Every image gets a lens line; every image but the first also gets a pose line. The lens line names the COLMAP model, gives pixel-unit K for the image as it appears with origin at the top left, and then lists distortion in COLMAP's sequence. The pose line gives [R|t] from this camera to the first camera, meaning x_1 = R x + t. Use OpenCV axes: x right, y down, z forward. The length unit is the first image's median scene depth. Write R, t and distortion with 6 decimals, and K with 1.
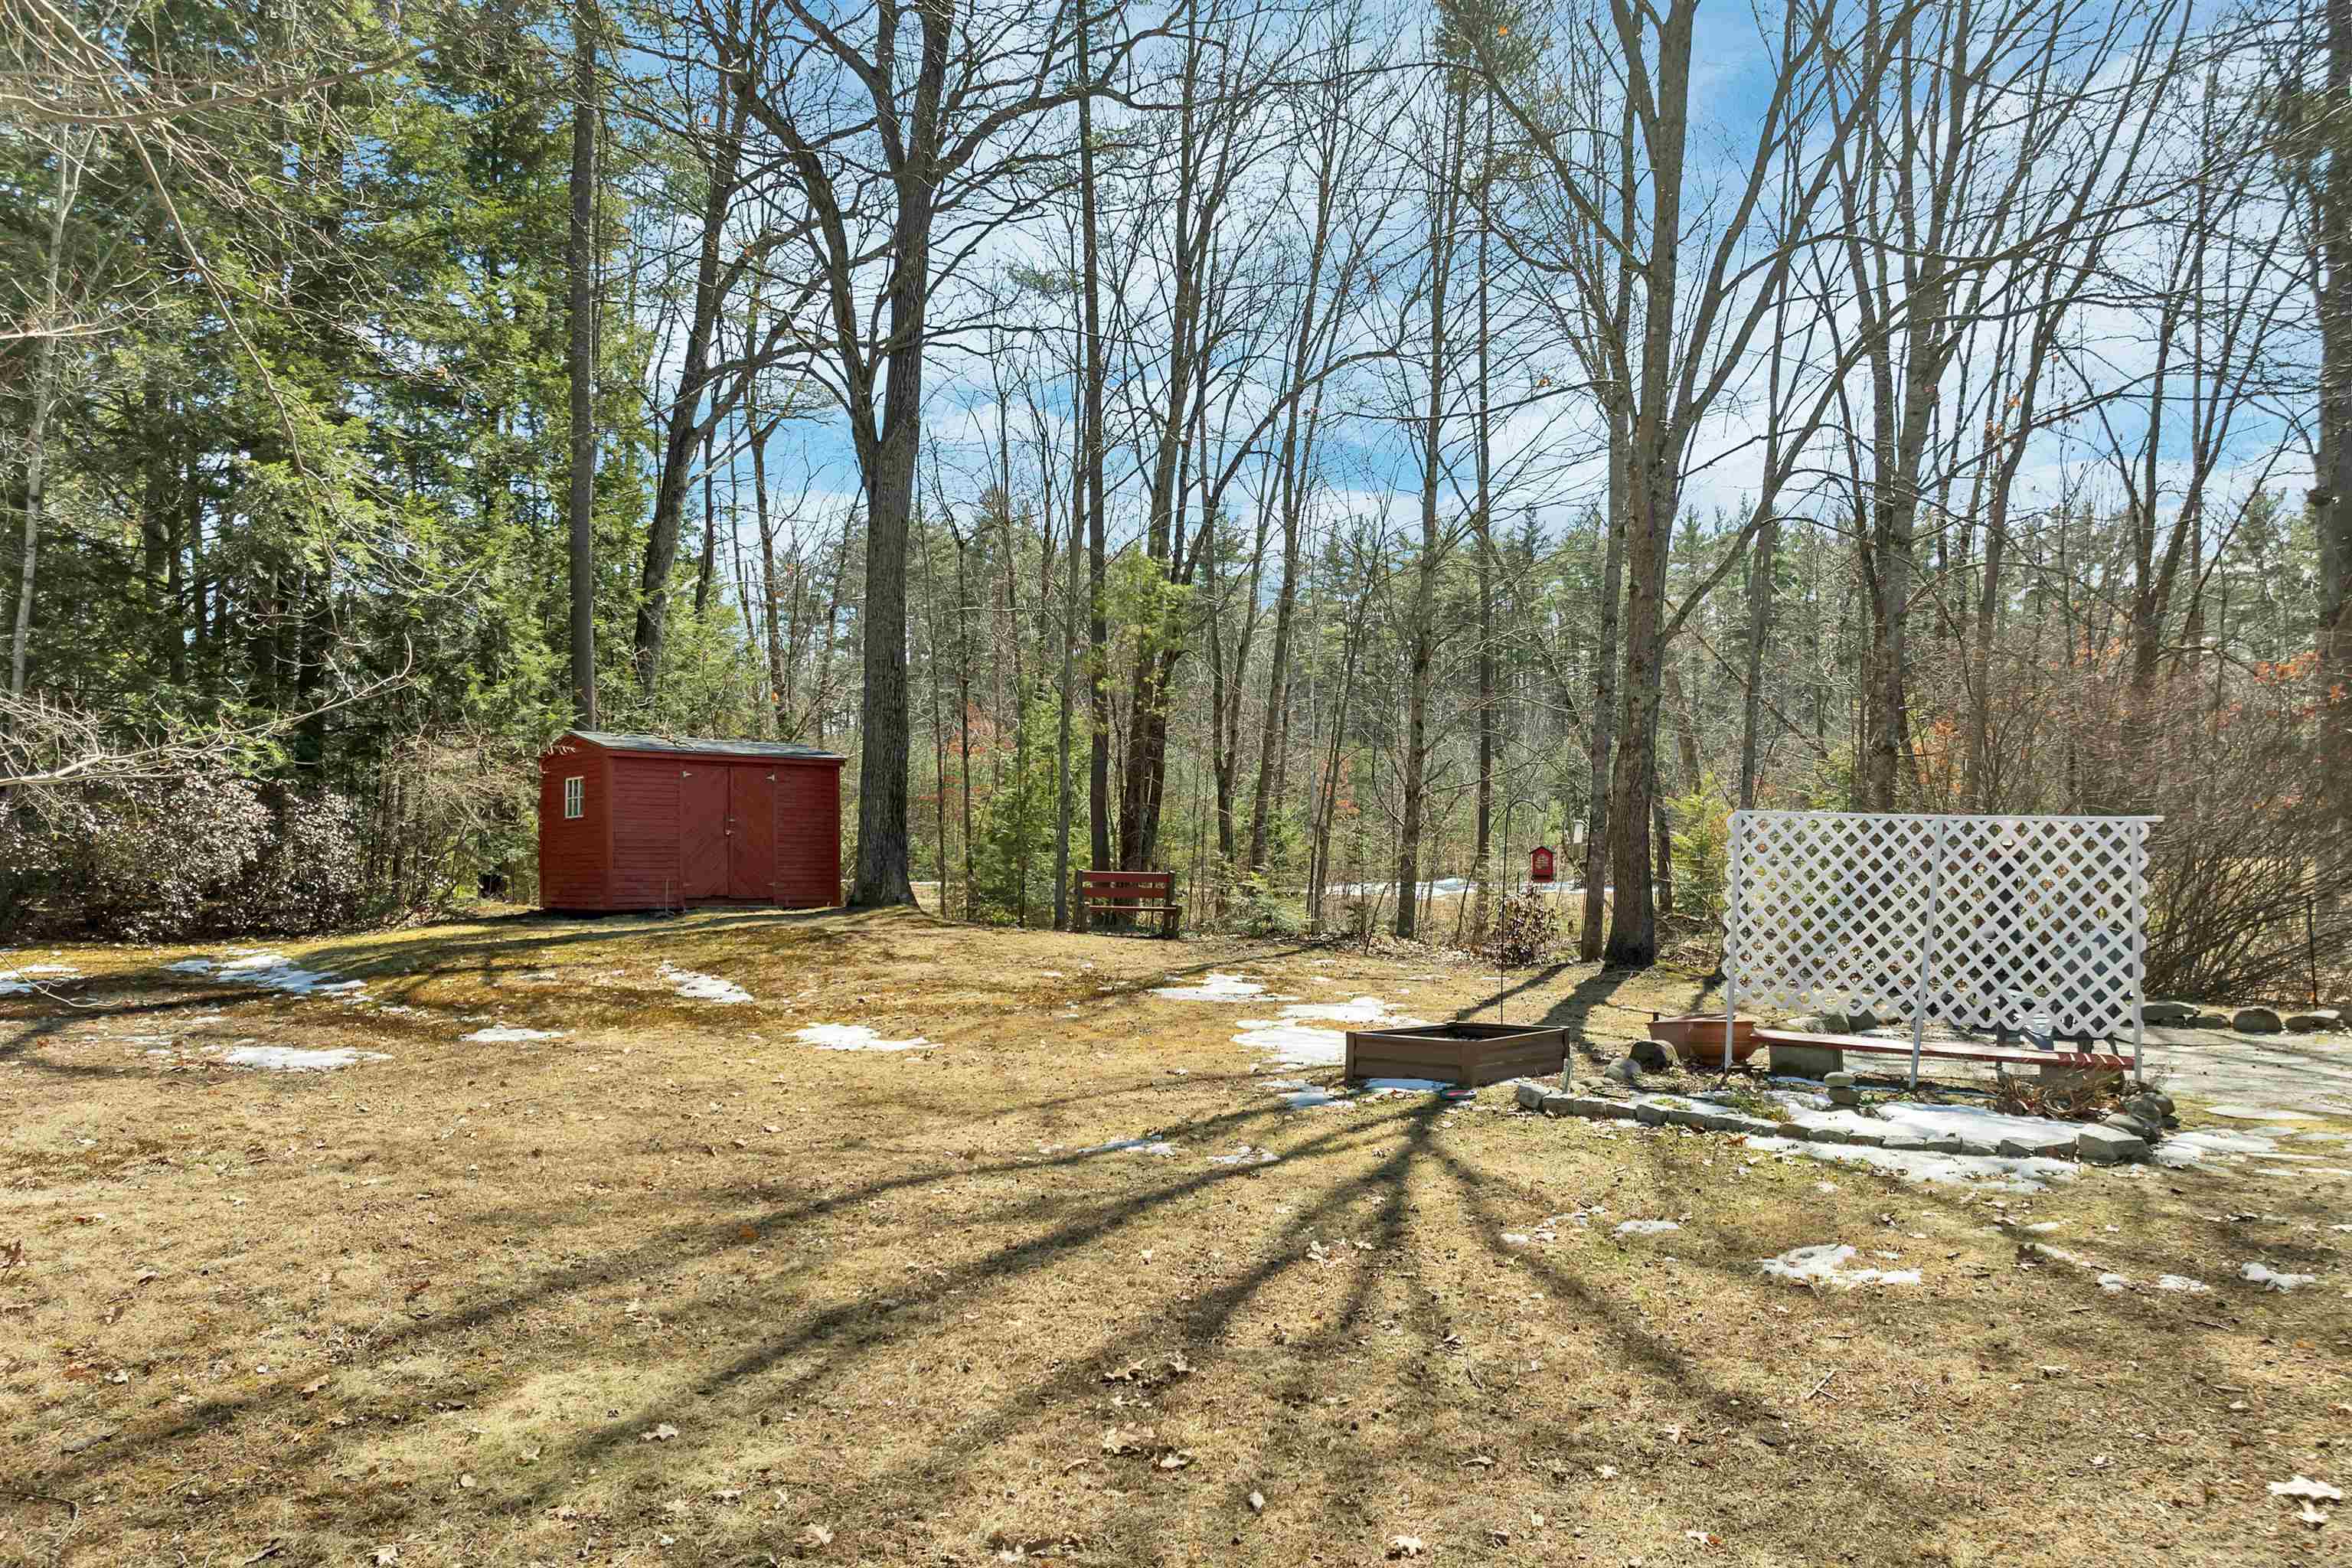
lens RADIAL K [[1682.8, 0, 1177.5], [0, 1682.8, 787.1], [0, 0, 1]] dist [-0.007344, 0.001966]
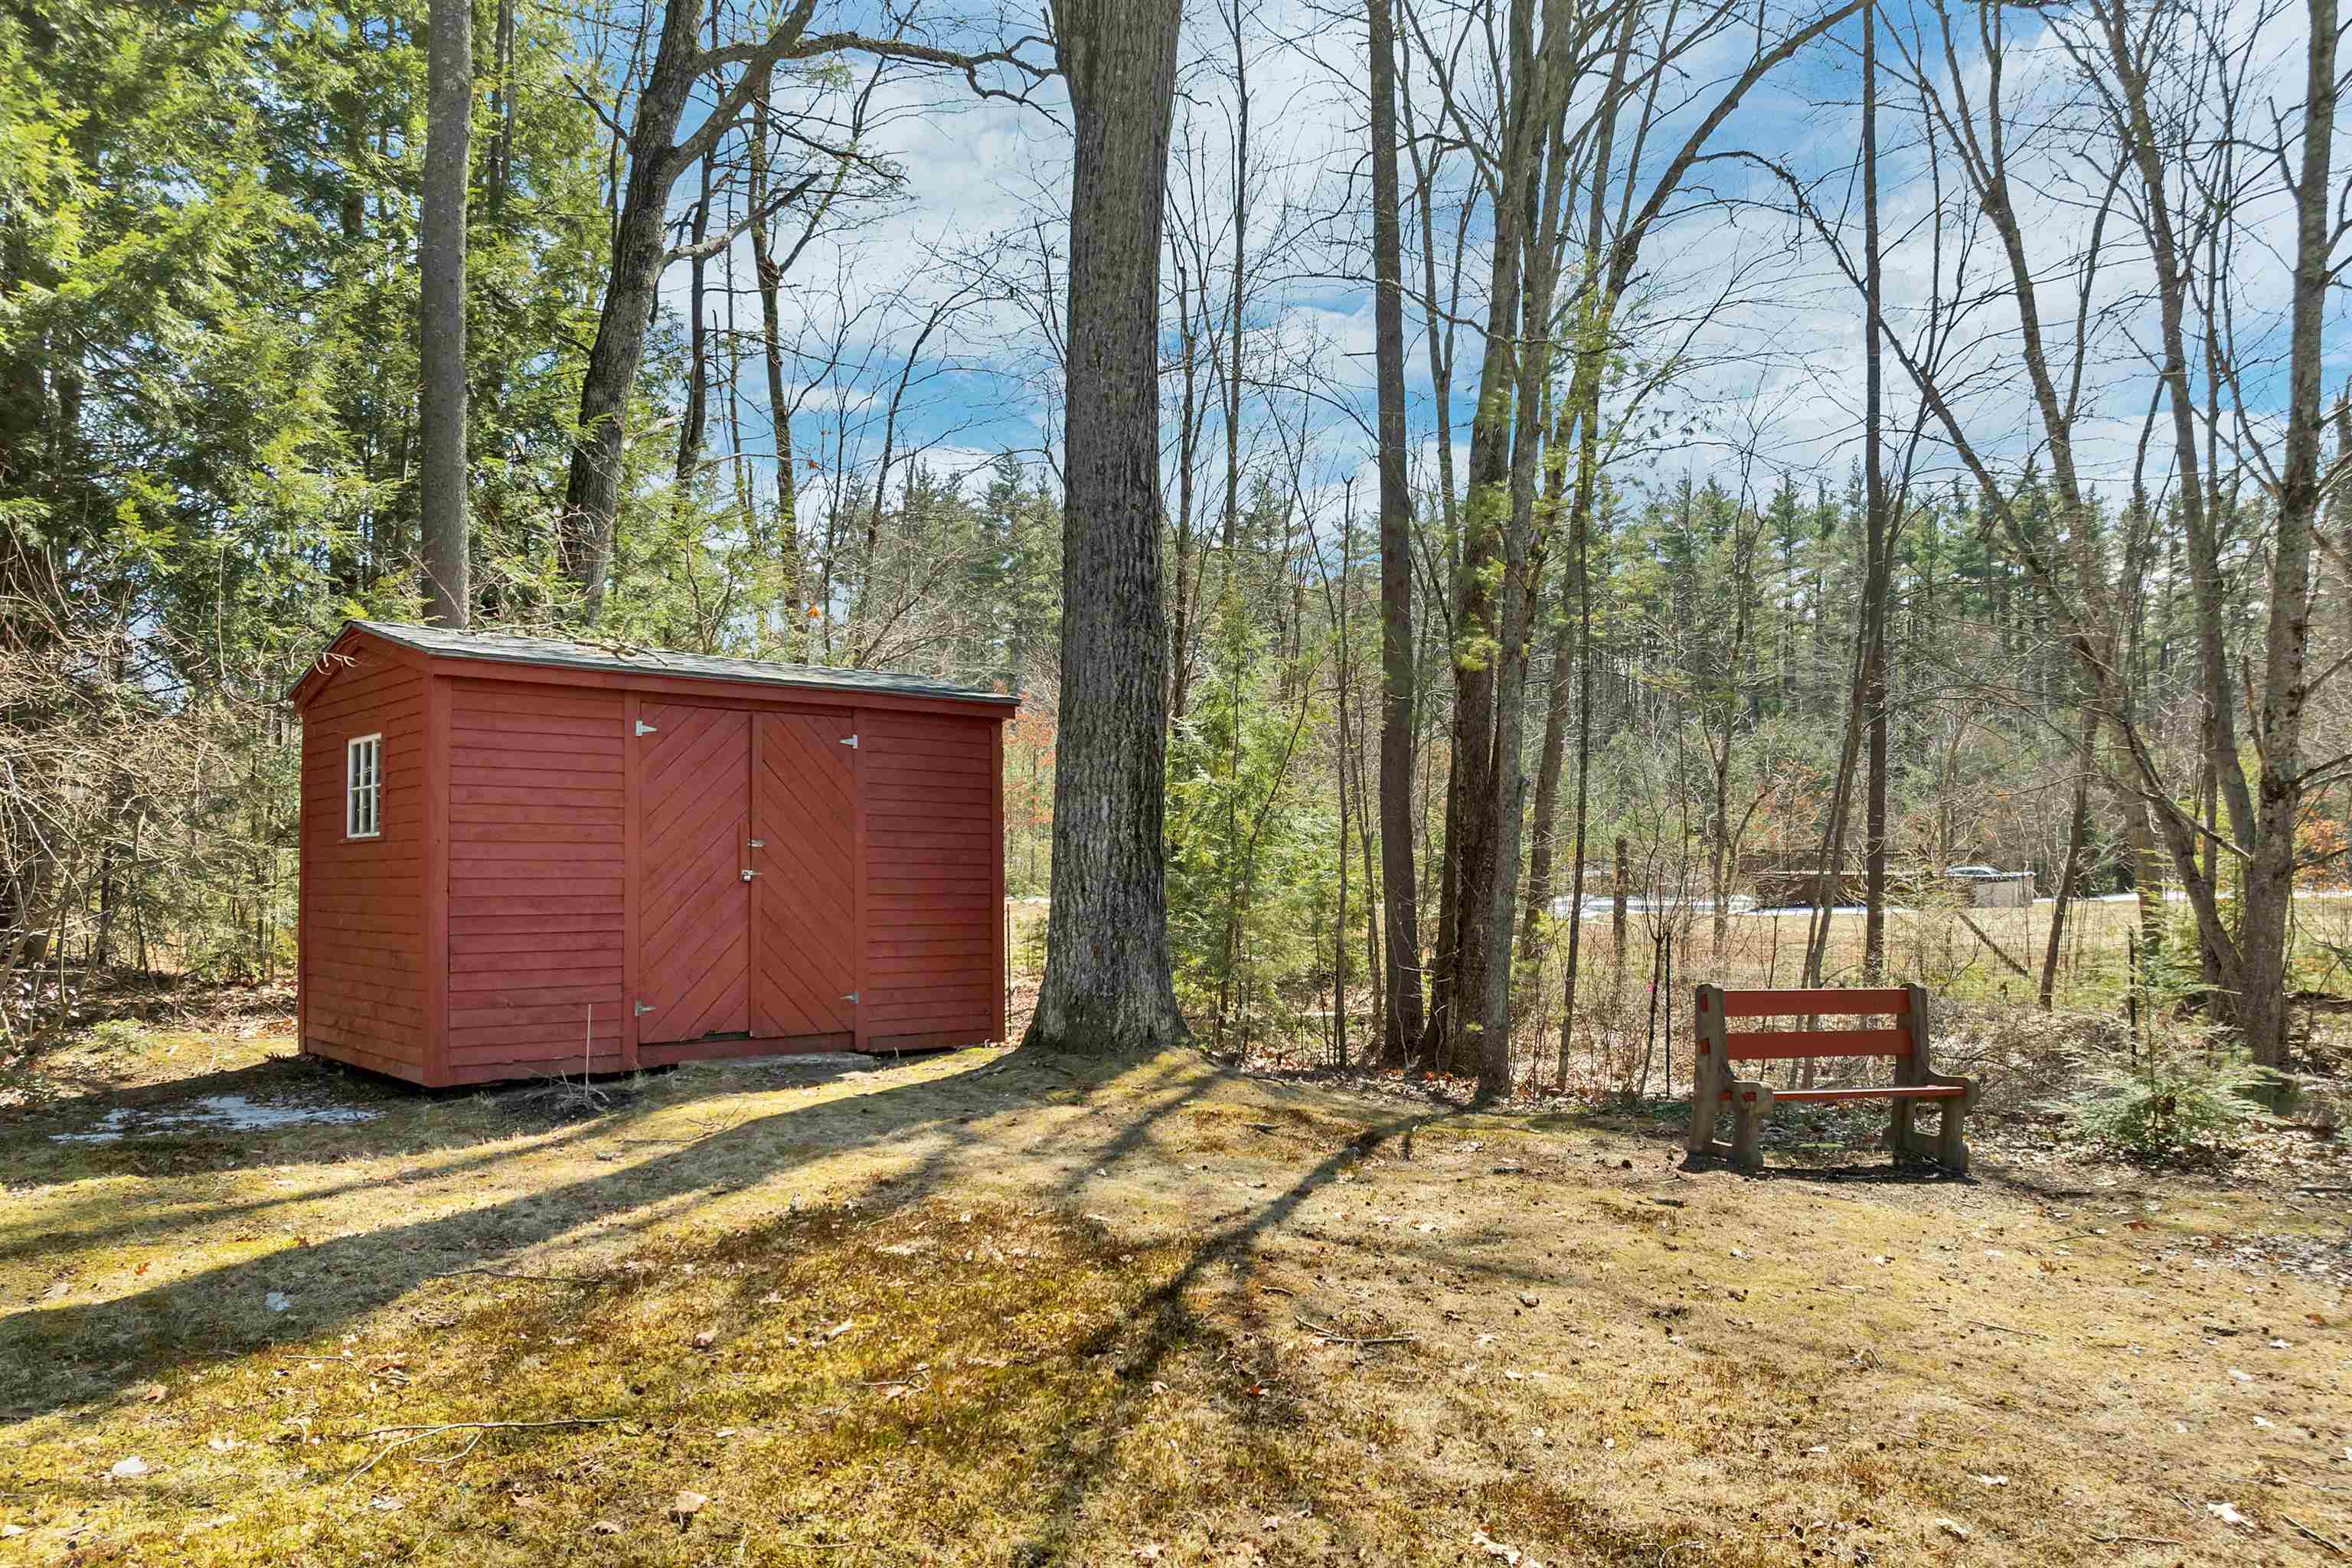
lens RADIAL K [[1682.8, 0, 1174.5], [0, 1682.8, 782.1], [0, 0, 1]] dist [-0.007344, 0.001966]
pose [[0.999979, 0.002130, 0.006120, -0.125648], [-0.002136, 0.999997, 0.000997, 0.002770], [-0.006118, -0.001010, 0.999981, 0.446210]]
